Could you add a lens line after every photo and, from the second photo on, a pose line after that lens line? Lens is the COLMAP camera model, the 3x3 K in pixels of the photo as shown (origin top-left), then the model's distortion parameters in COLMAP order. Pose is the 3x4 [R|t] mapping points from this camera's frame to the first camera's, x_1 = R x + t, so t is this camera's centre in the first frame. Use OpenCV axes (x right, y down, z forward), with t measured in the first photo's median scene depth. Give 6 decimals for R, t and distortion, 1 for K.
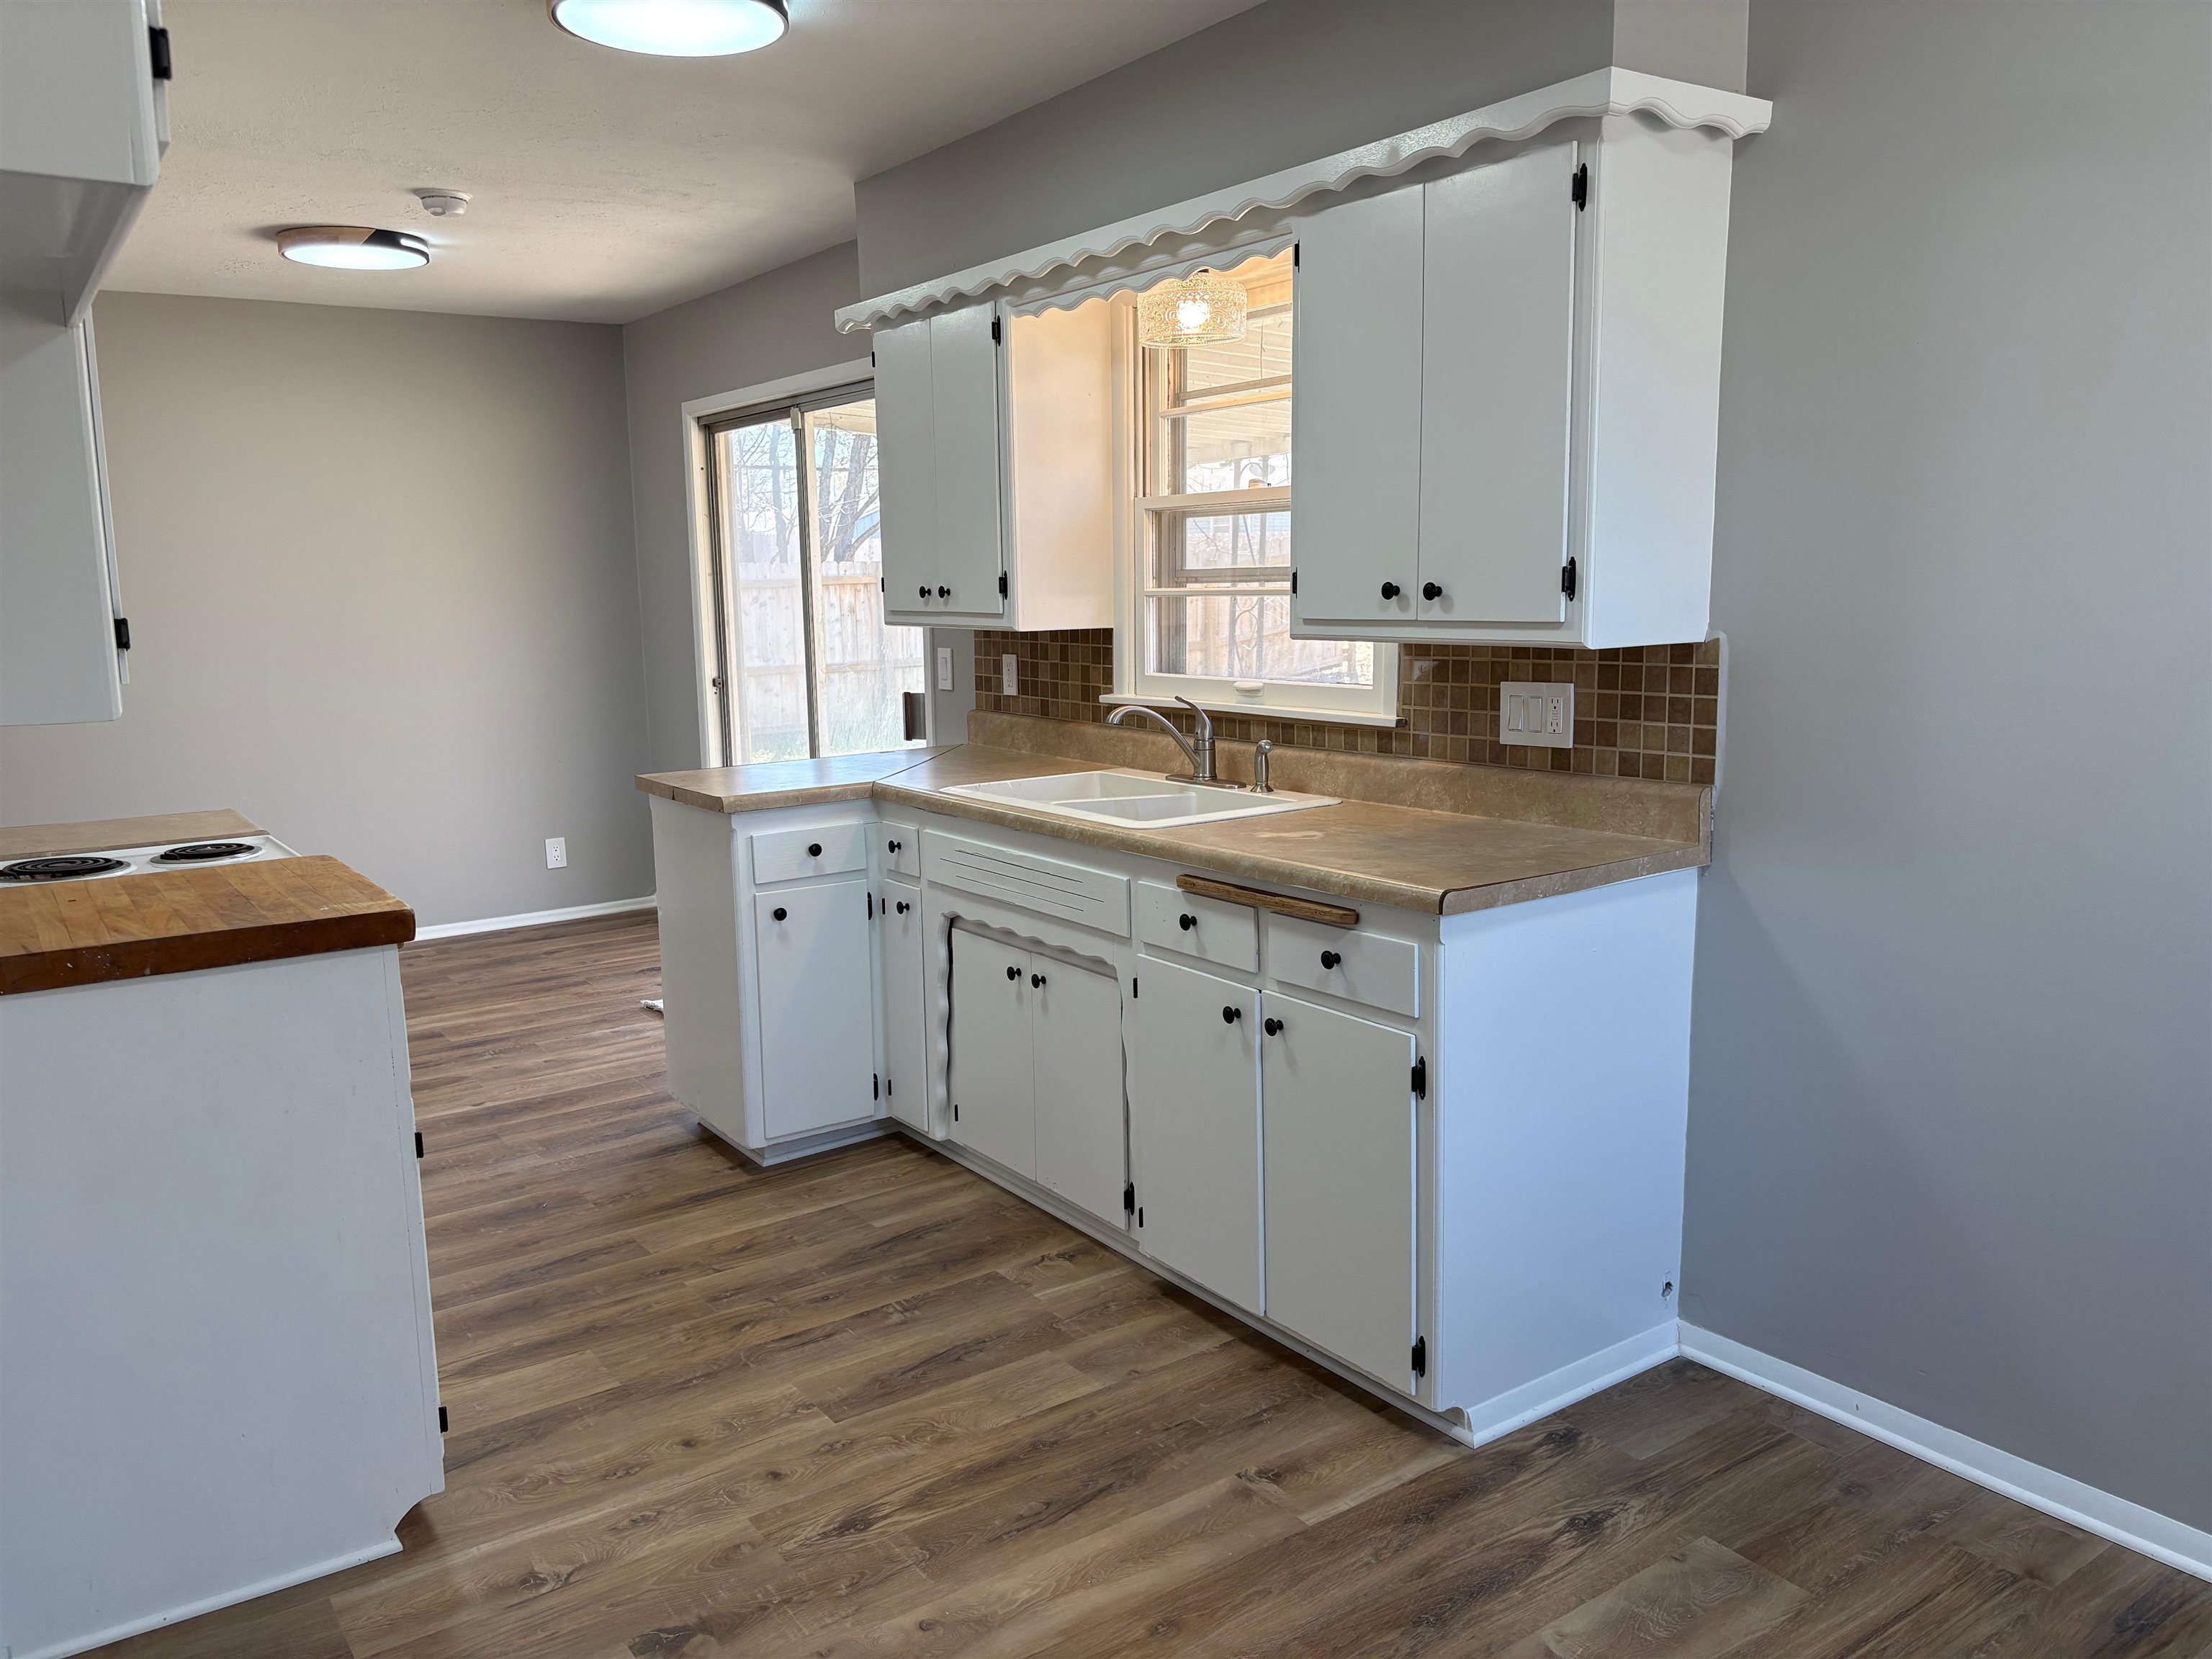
lens RADIAL K [[1661.2, 0, 1111.9], [0, 1661.2, 840.0], [0, 0, 1]] dist [0.051413, -0.053325]
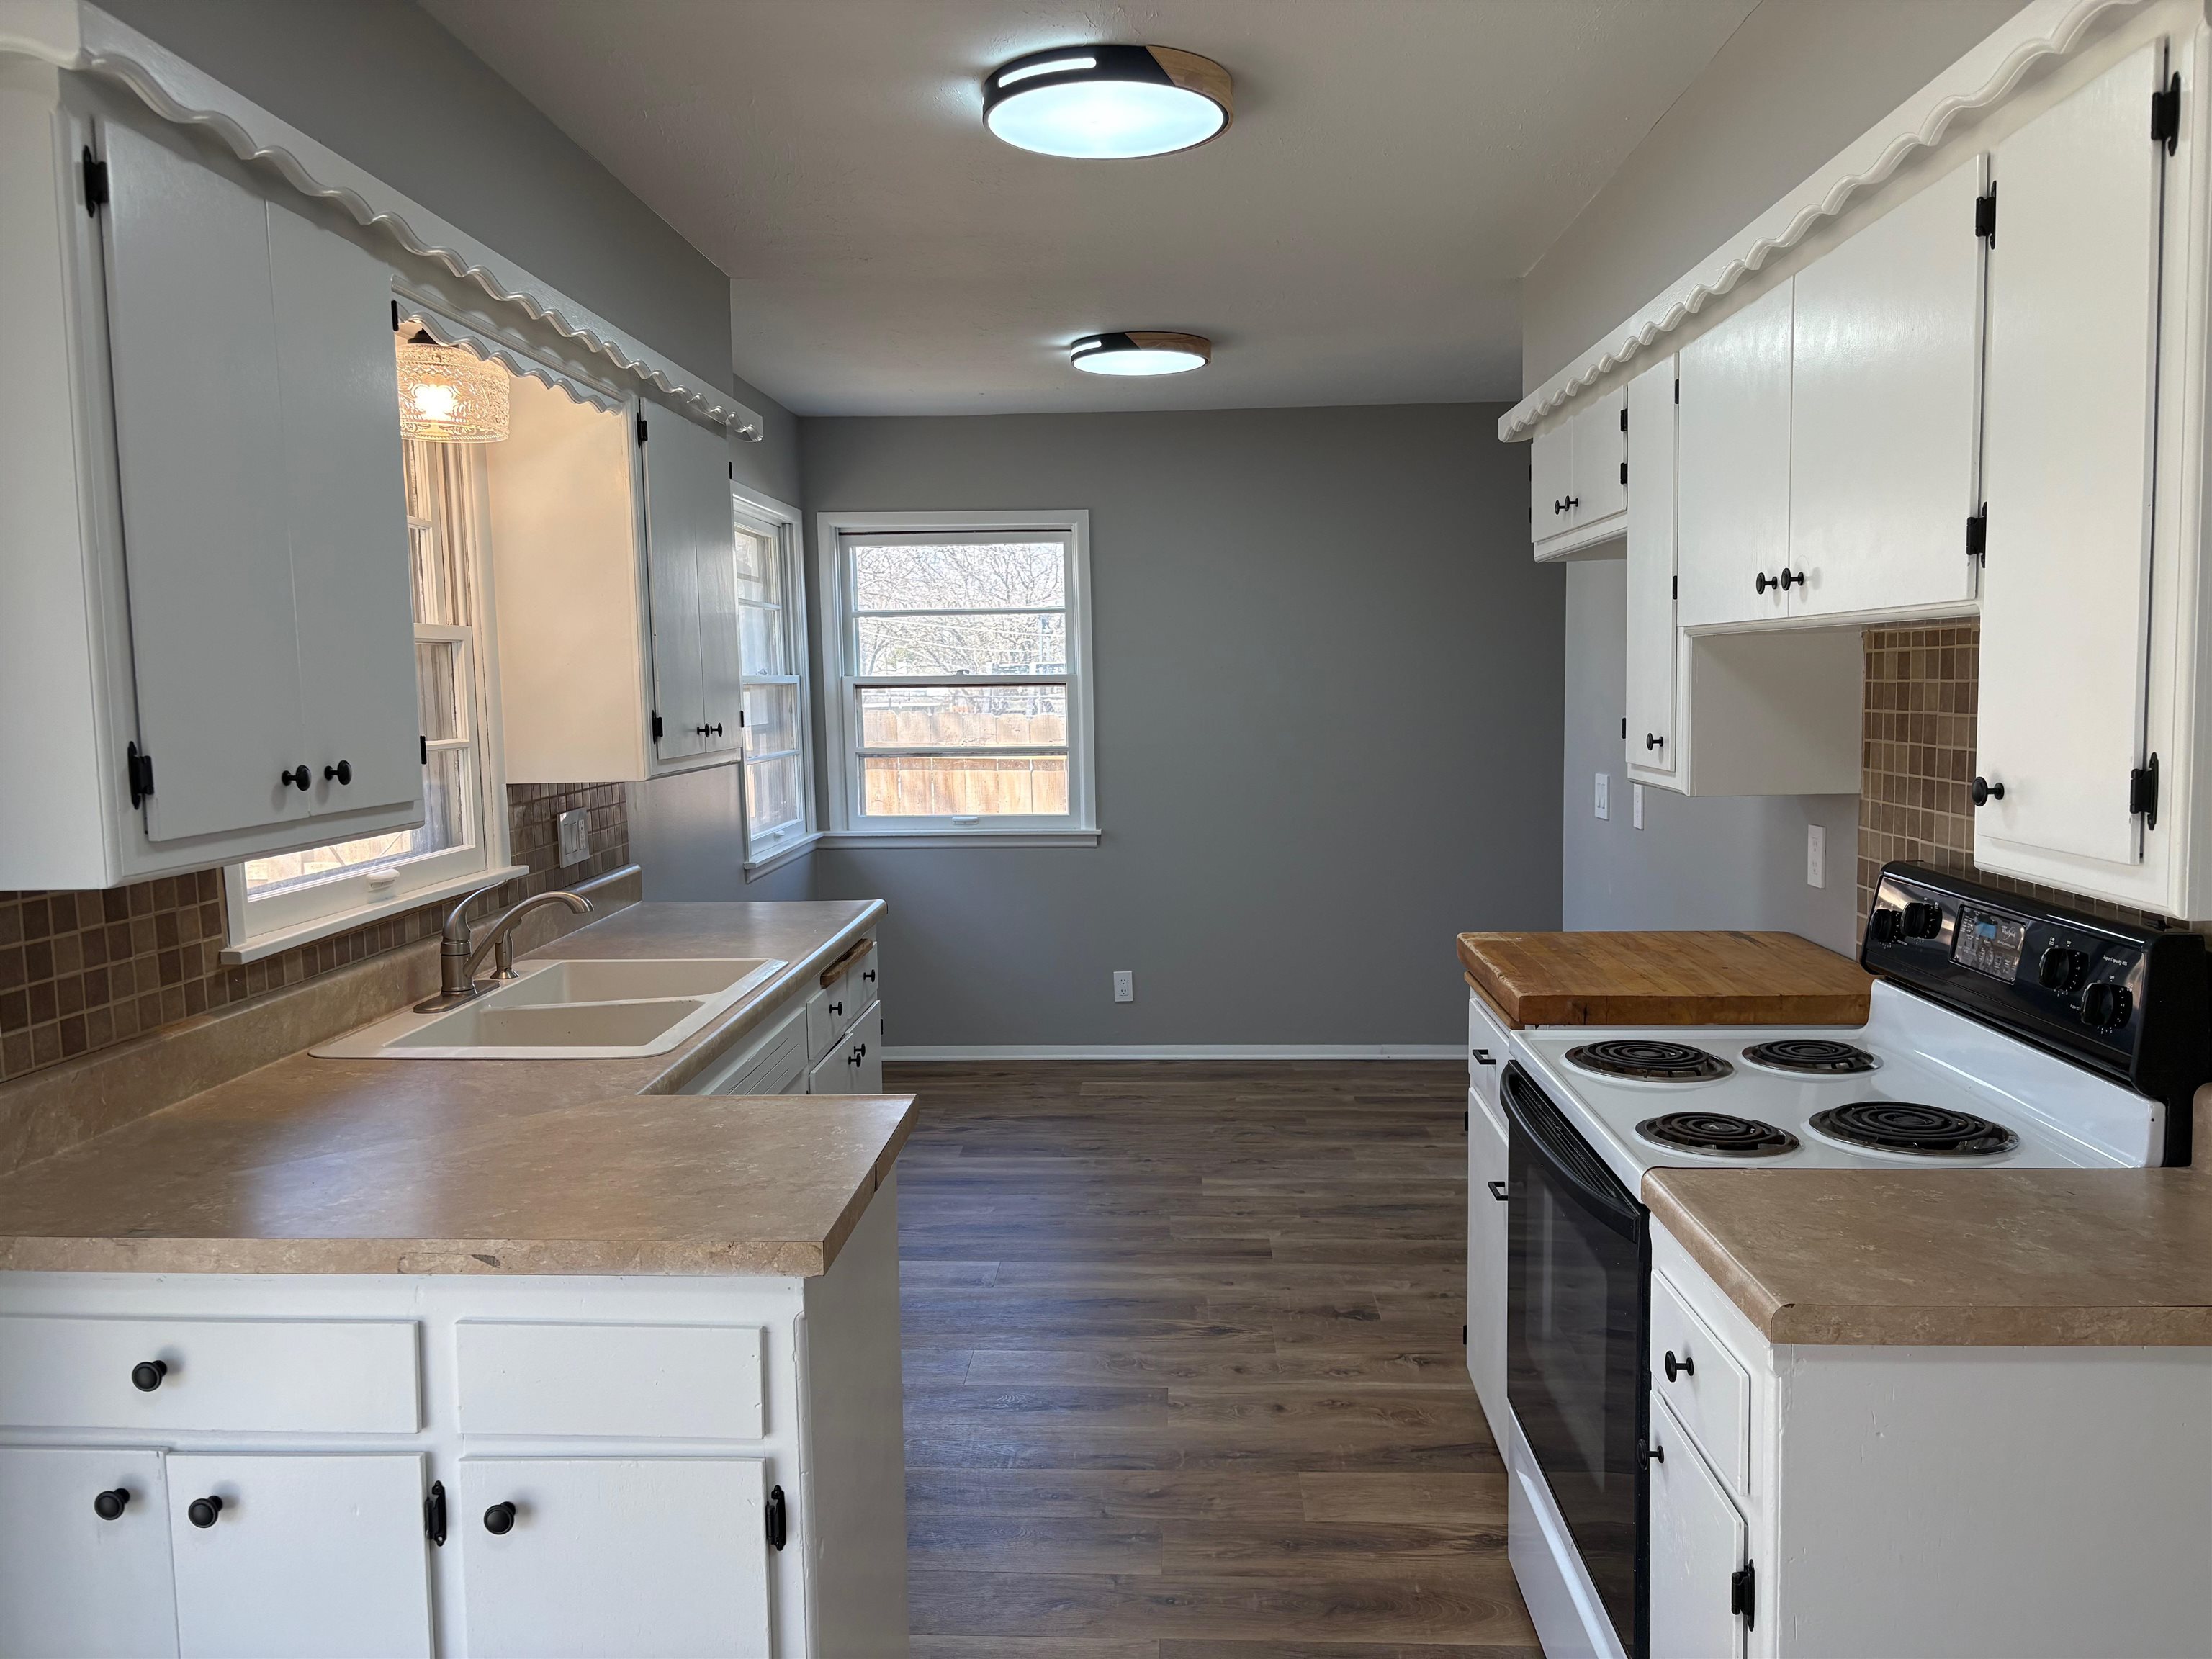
lens RADIAL K [[1661.2, 0, 1103.2], [0, 1661.2, 839.5], [0, 0, 1]] dist [0.051413, -0.053325]
pose [[-0.790677, -0.024046, 0.611761, -0.765256], [0.132689, 0.968748, 0.209574, -0.268166], [-0.597681, 0.246879, -0.762776, 1.644698]]
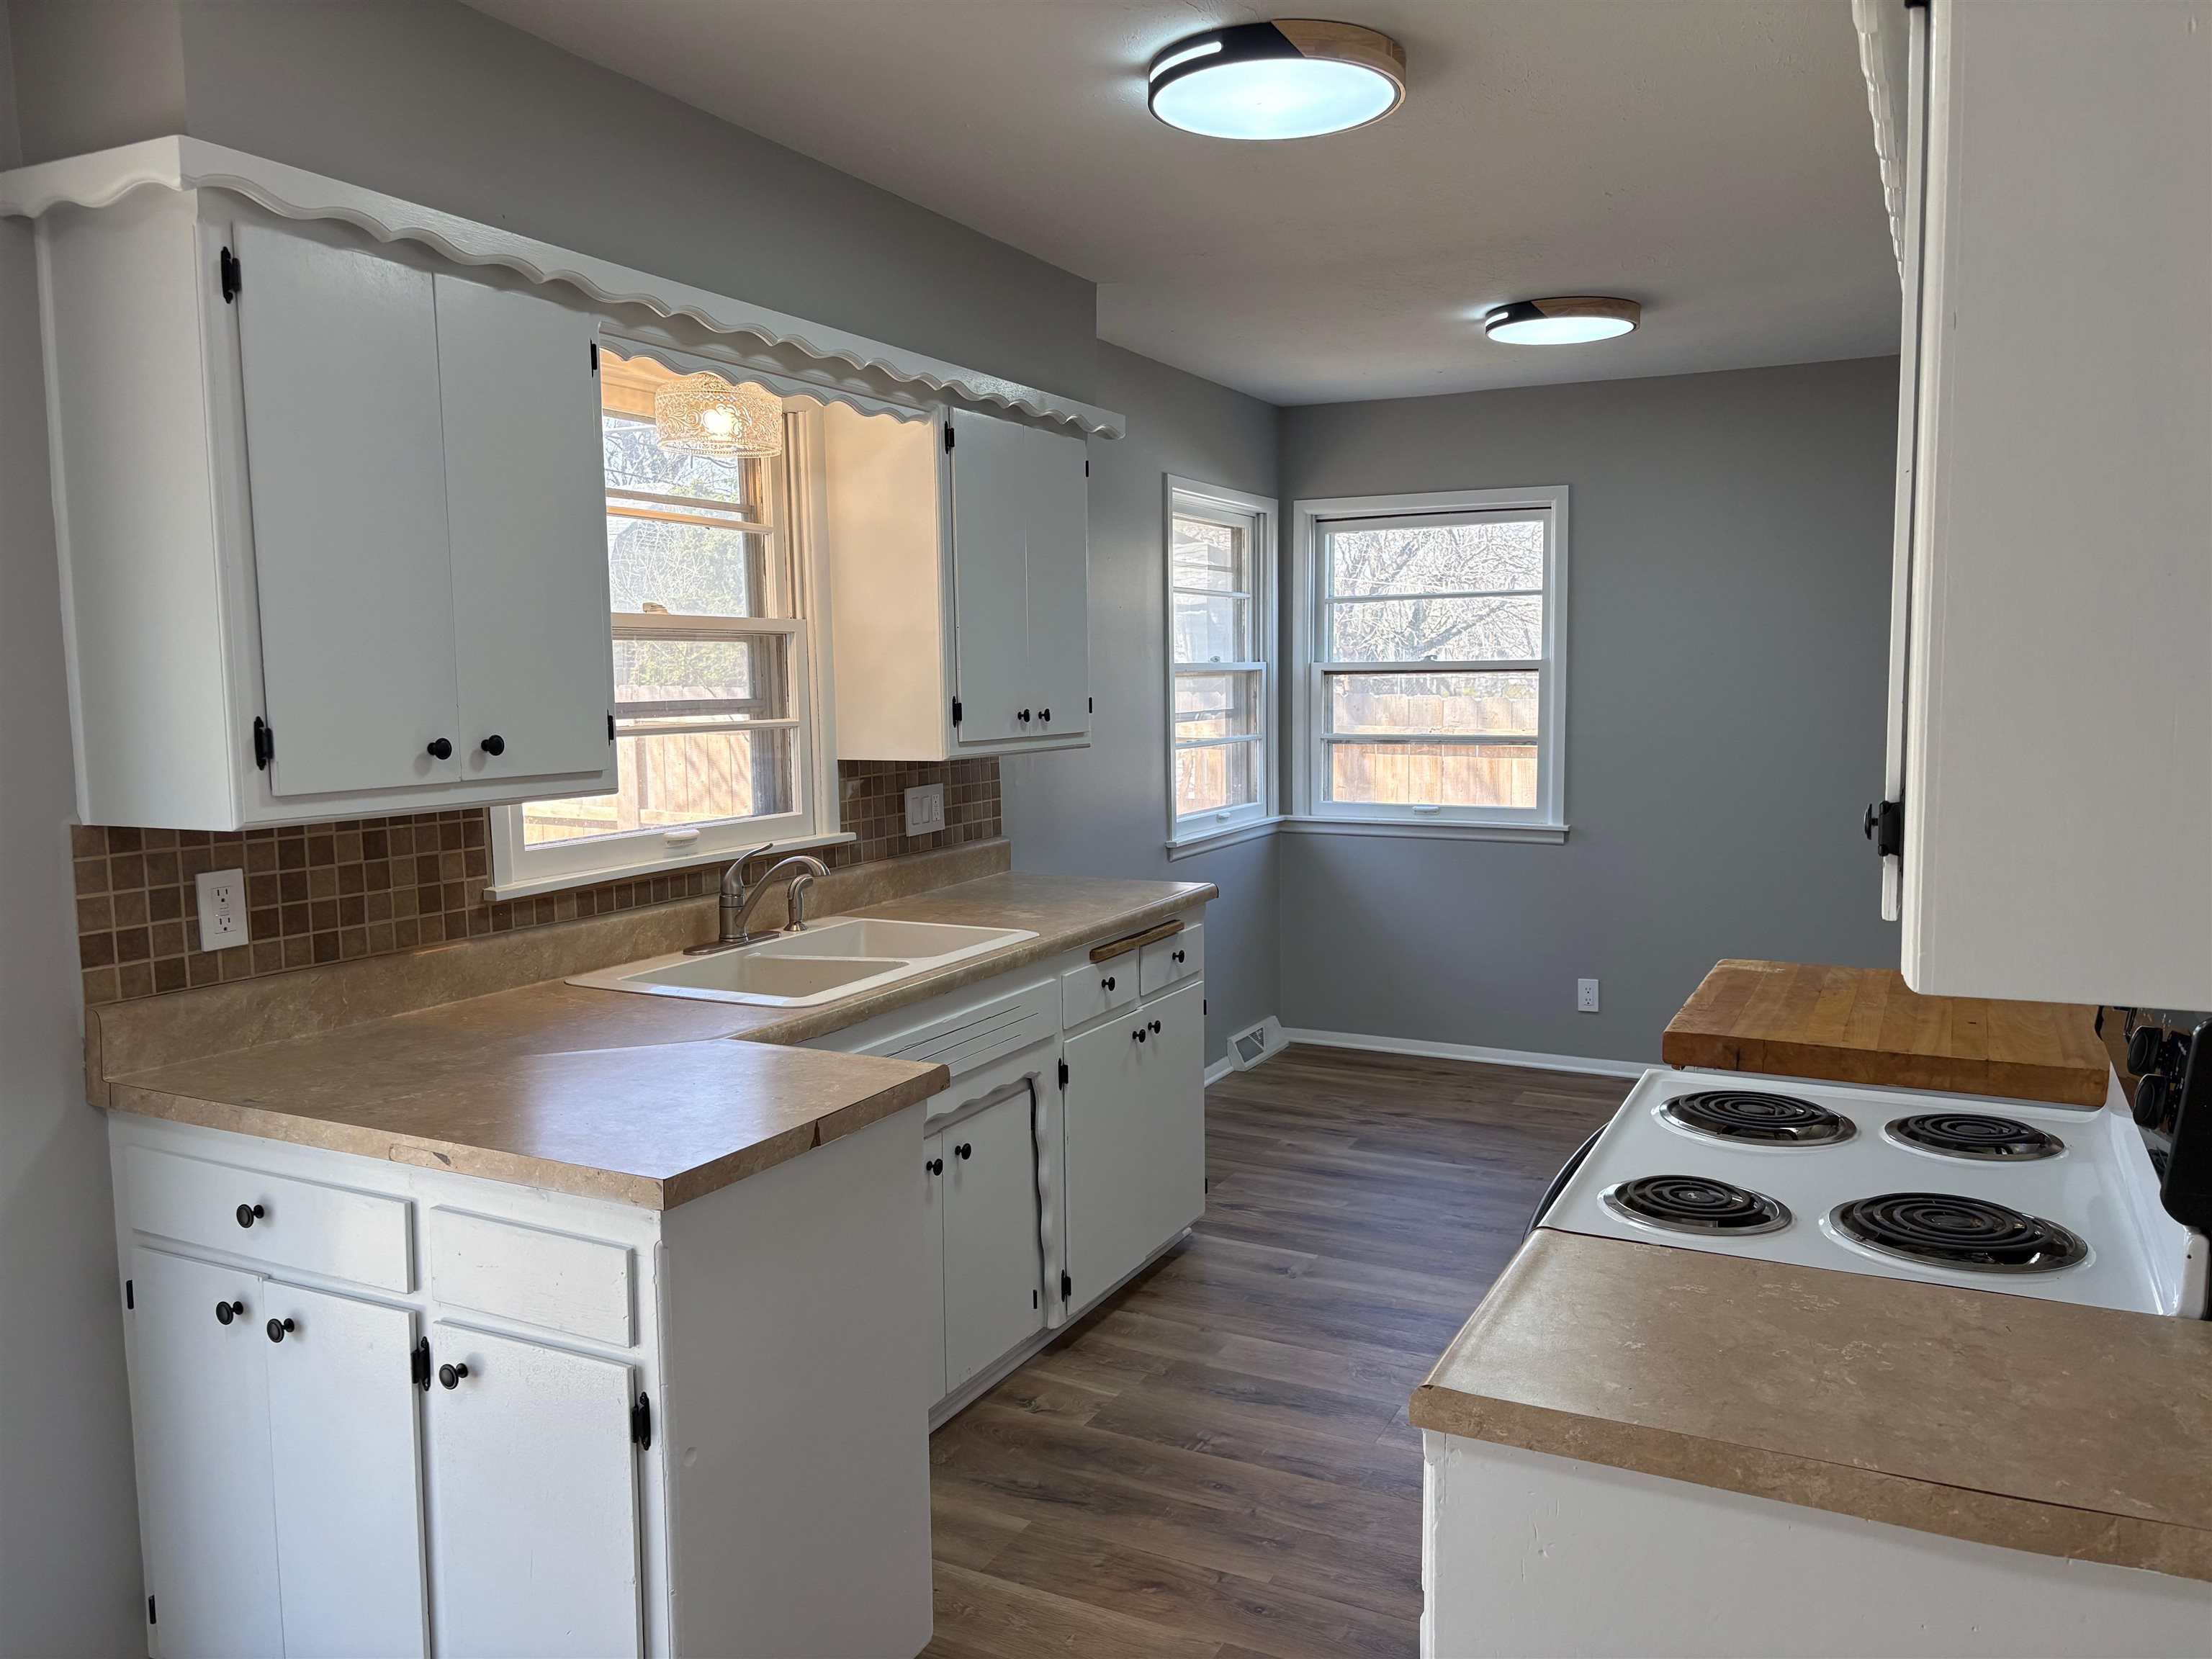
lens RADIAL K [[1661.2, 0, 1111.1], [0, 1661.2, 842.7], [0, 0, 1]] dist [0.051413, -0.053325]
pose [[-0.474444, -0.064758, 0.877901, -0.953132], [0.161691, 0.973912, 0.159223, -0.229819], [-0.865309, 0.217491, -0.451595, 1.432986]]
